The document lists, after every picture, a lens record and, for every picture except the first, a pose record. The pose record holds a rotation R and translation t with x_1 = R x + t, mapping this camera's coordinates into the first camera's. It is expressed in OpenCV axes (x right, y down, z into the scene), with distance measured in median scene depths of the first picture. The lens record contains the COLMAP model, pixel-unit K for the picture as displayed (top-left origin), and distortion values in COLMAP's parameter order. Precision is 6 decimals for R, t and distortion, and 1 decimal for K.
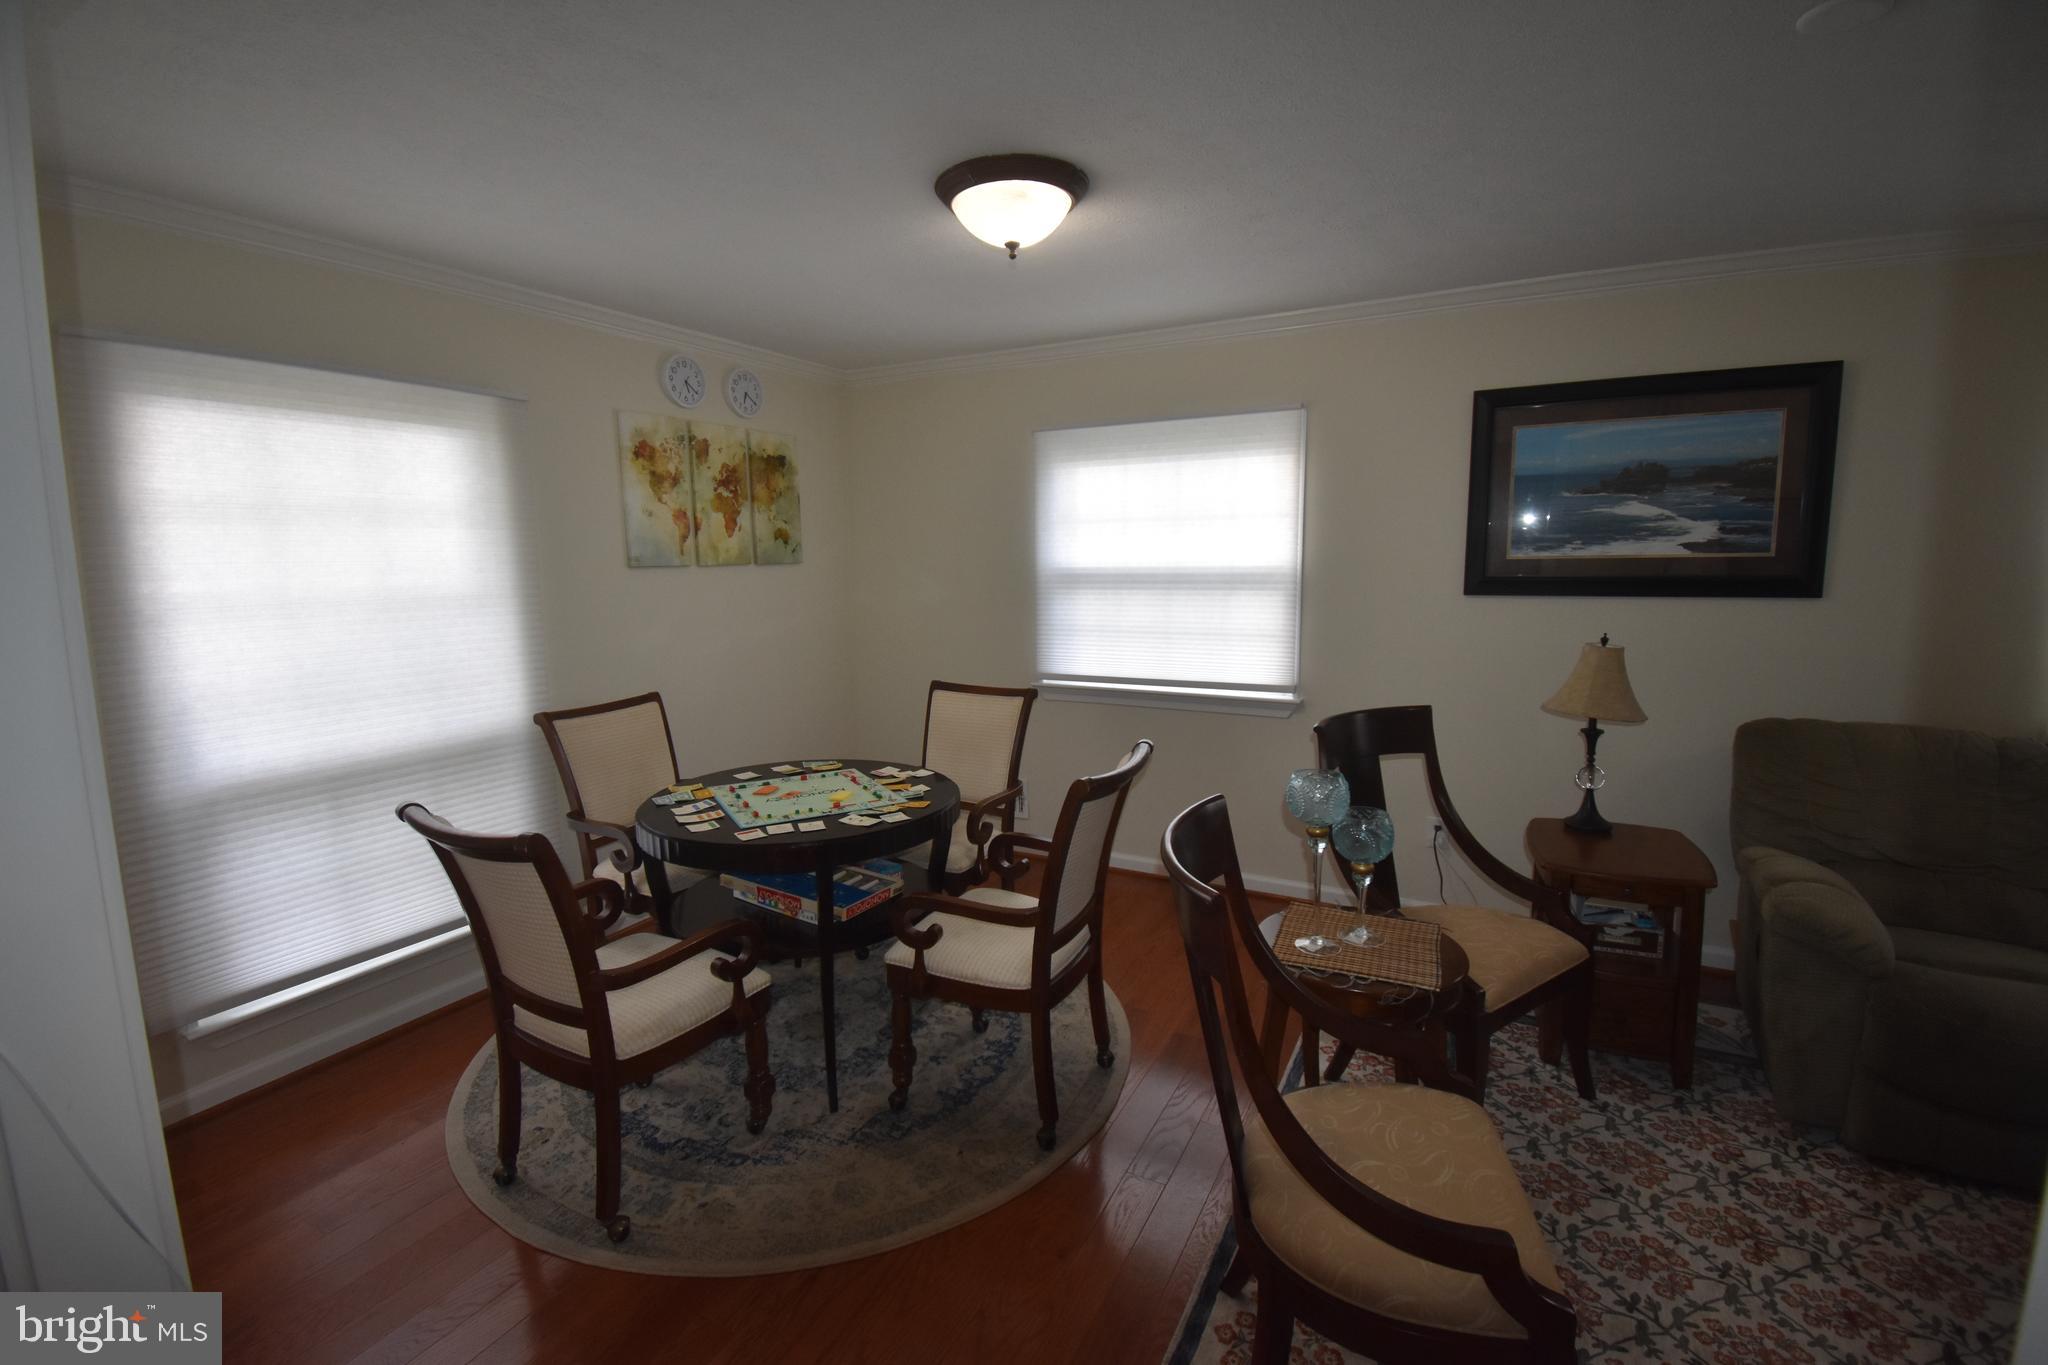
lens RADIAL K [[903.0, 0, 1014.1], [0, 903.0, 675.2], [0, 0, 1]] dist [0.000679, -0.017509]
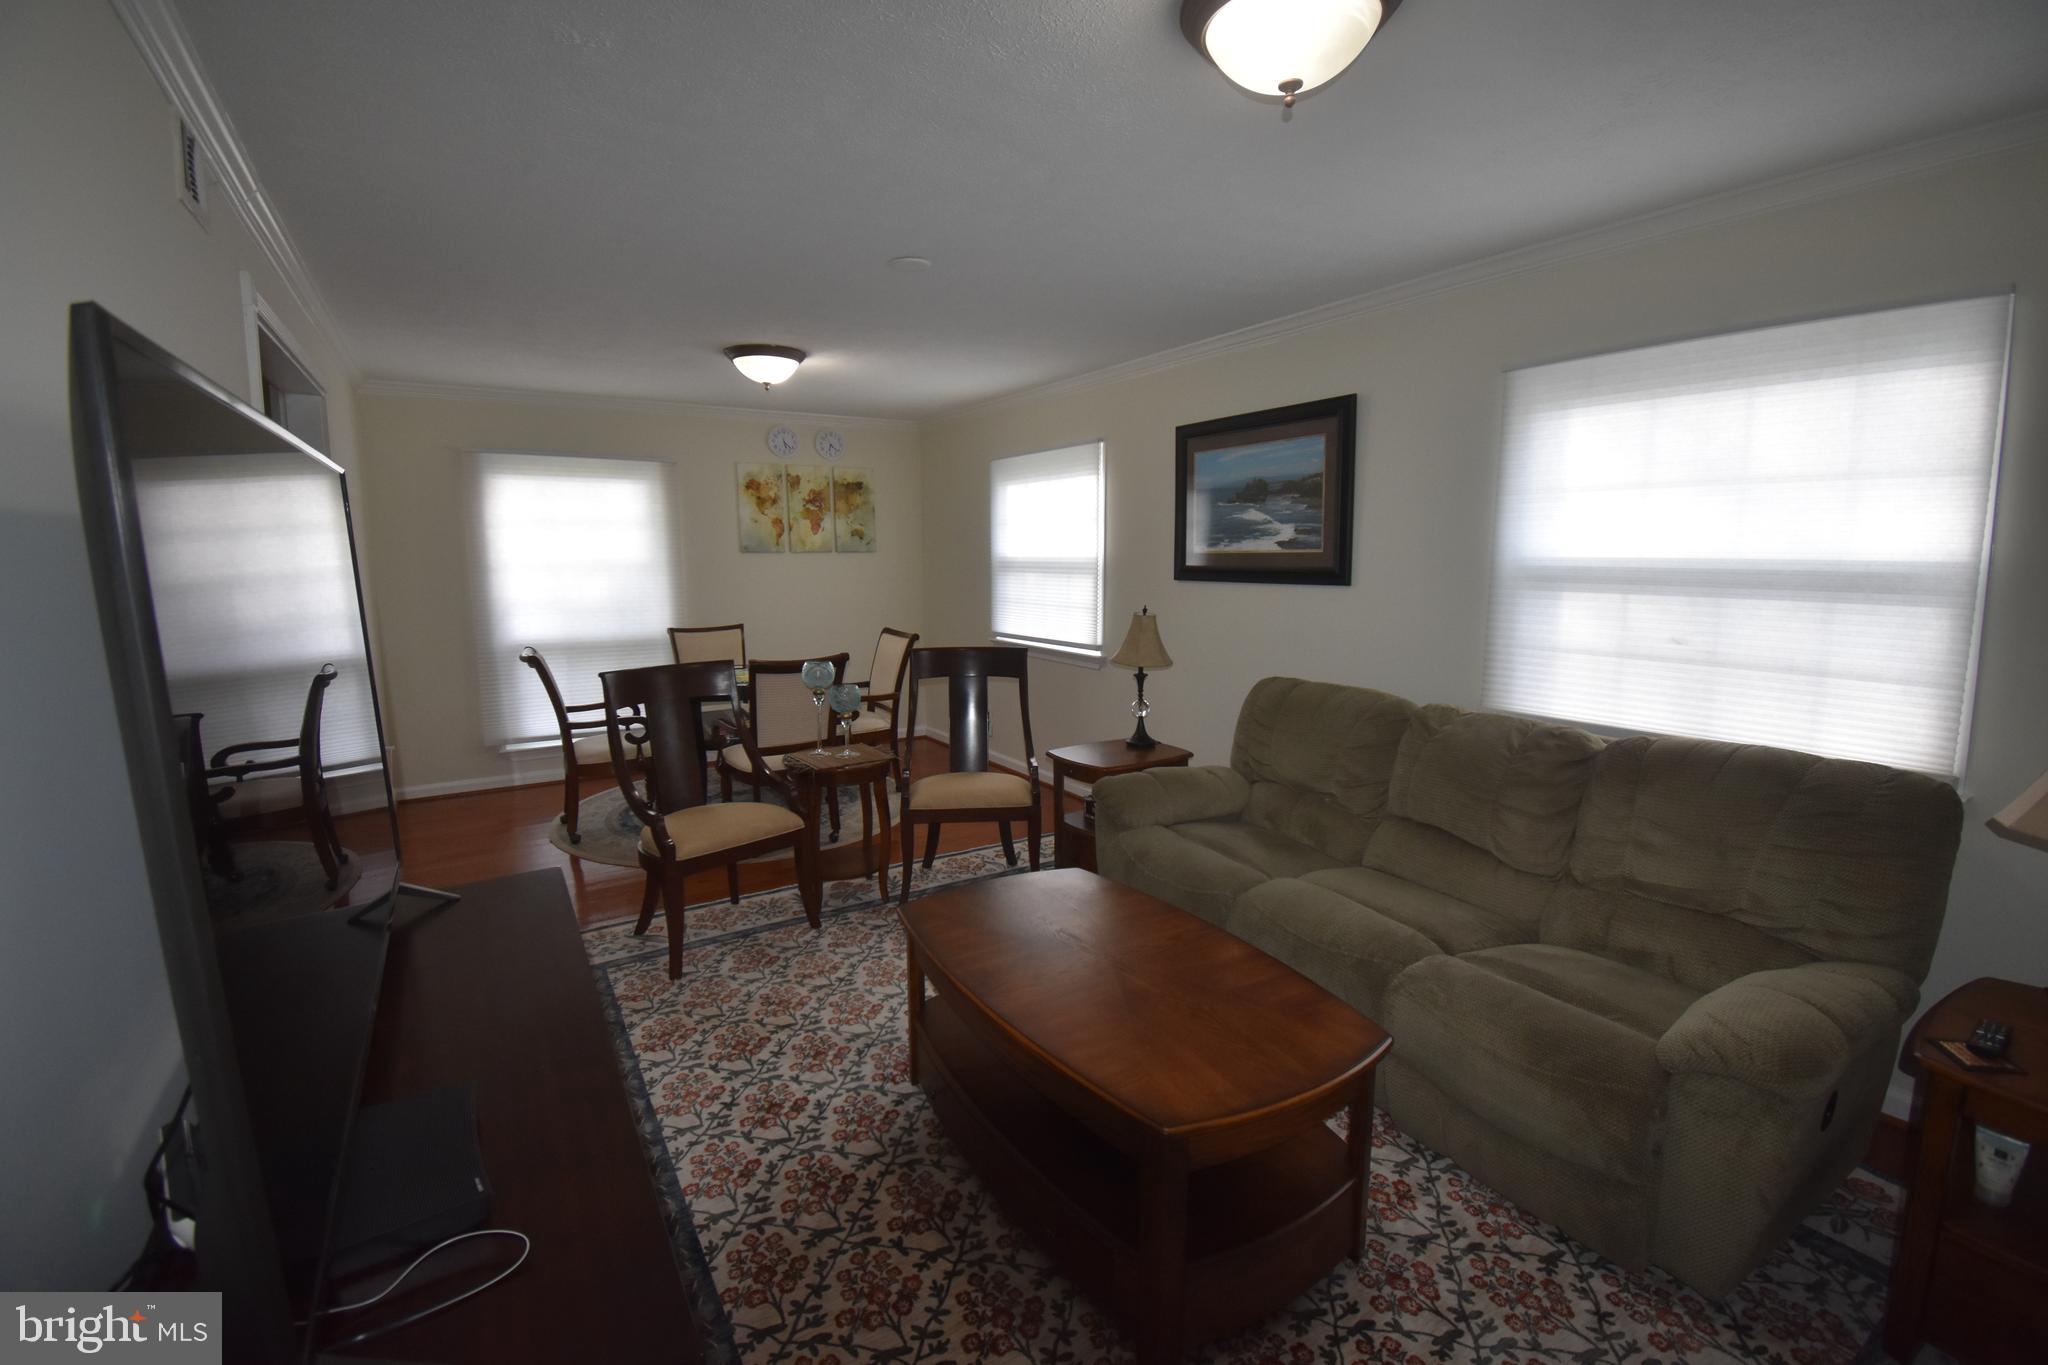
lens RADIAL K [[903.0, 0, 1014.1], [0, 903.0, 675.2], [0, 0, 1]] dist [0.000679, -0.017509]
pose [[0.866868, 0.078761, -0.492277, 1.049947], [-0.075458, 0.996794, 0.026605, 0.035672], [0.492794, 0.014083, 0.870032, -0.292333]]
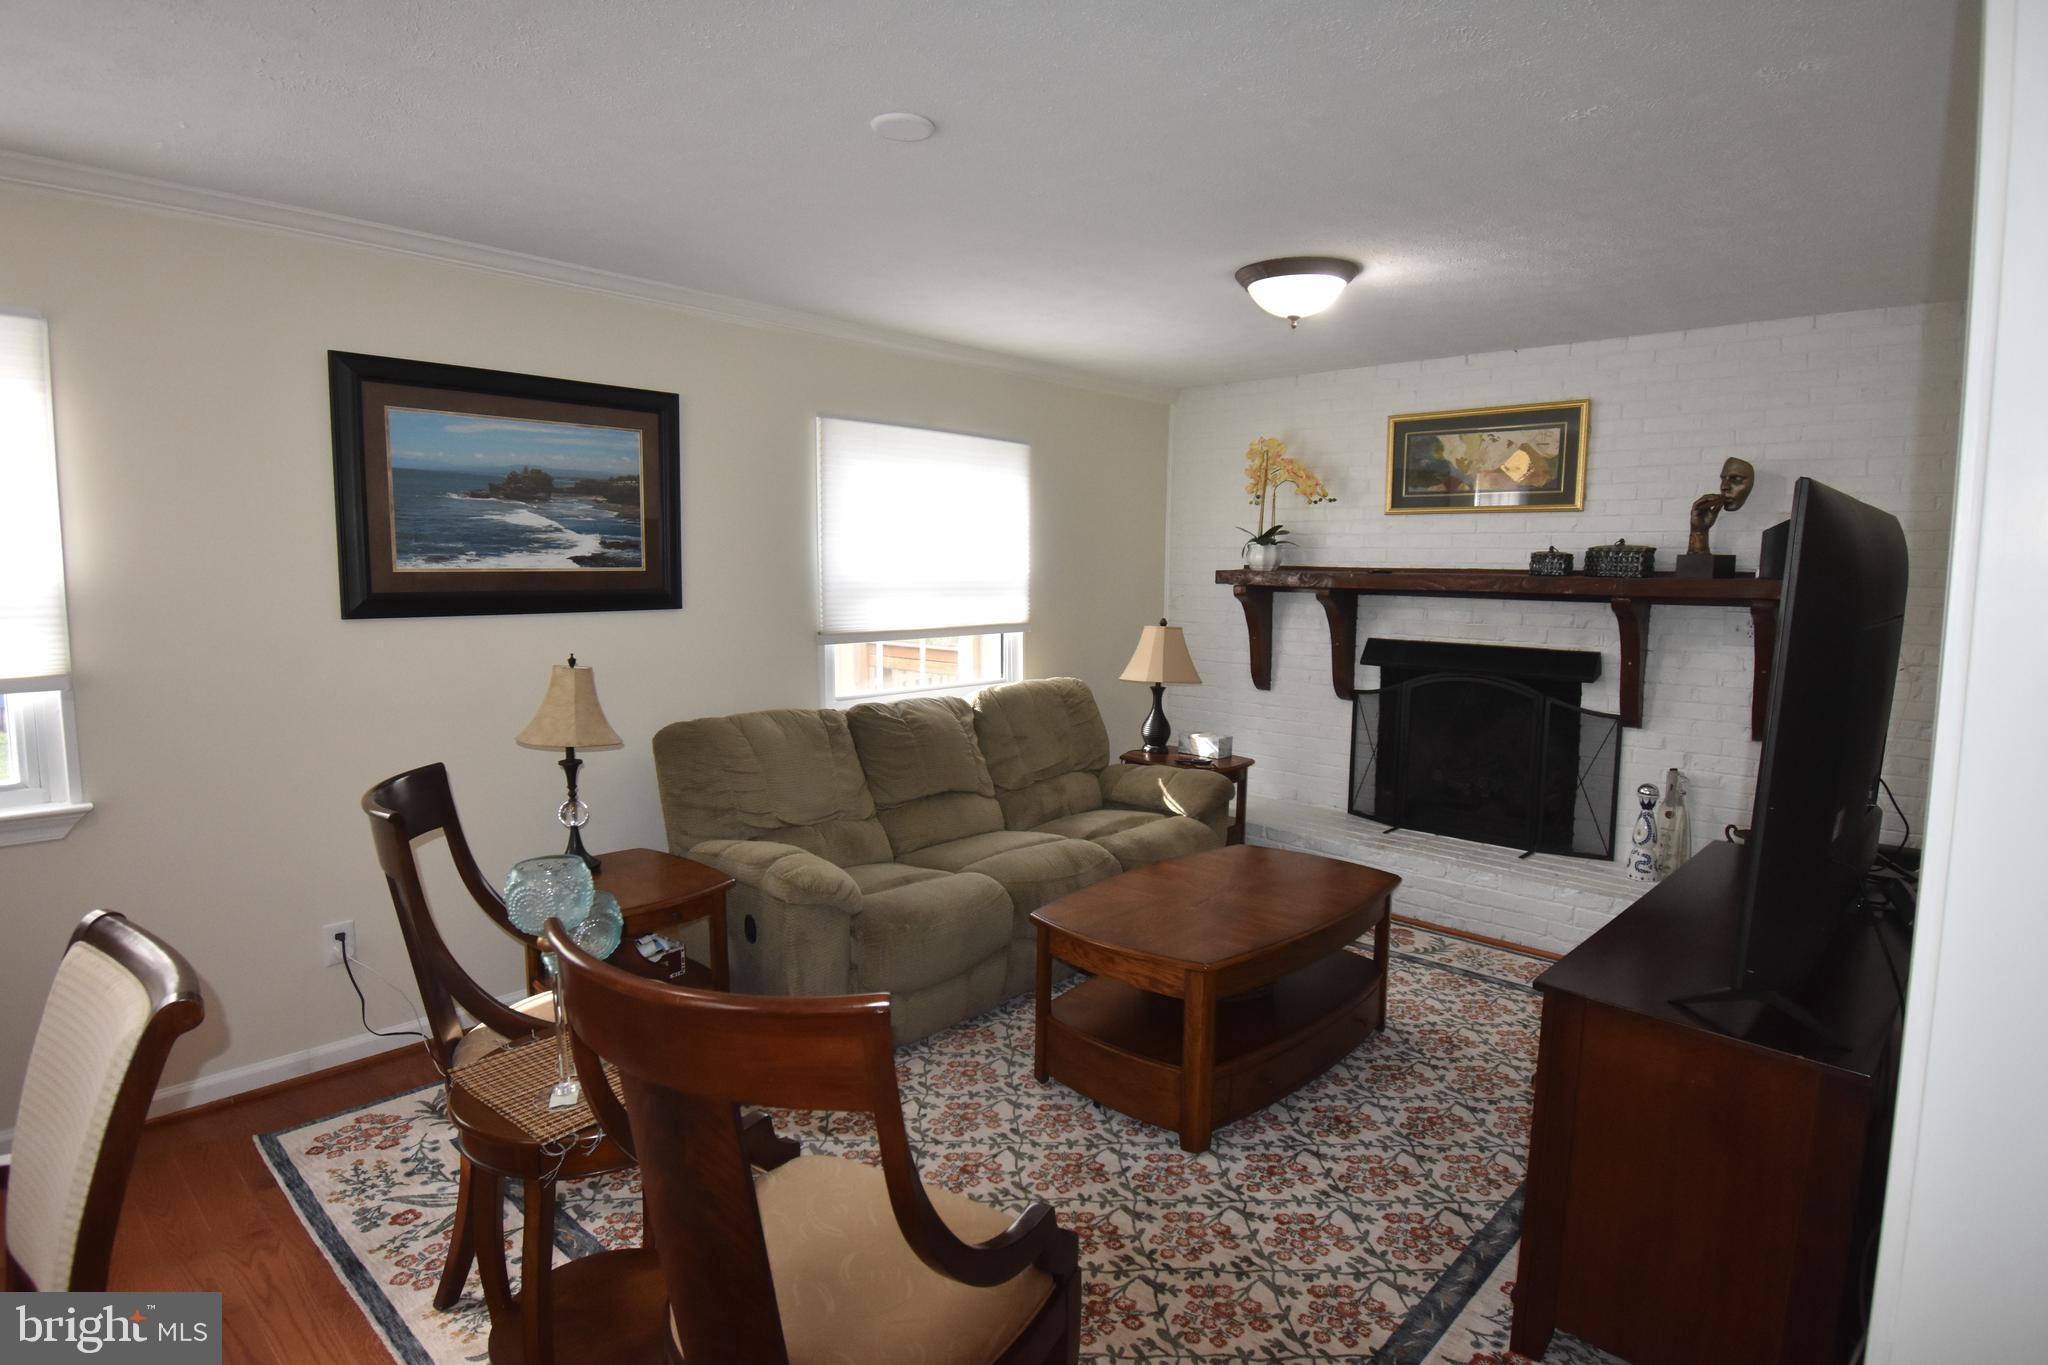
lens RADIAL K [[1071.8, 0, 1024.0], [0, 1071.8, 682.5], [0, 0, 1]] dist [-0.004139, -0.001071]
pose [[0.243814, -0.091010, 0.965542, -0.251693], [0.117956, 0.990979, 0.063622, -0.029035], [-0.962622, 0.098380, 0.252350, 0.254359]]
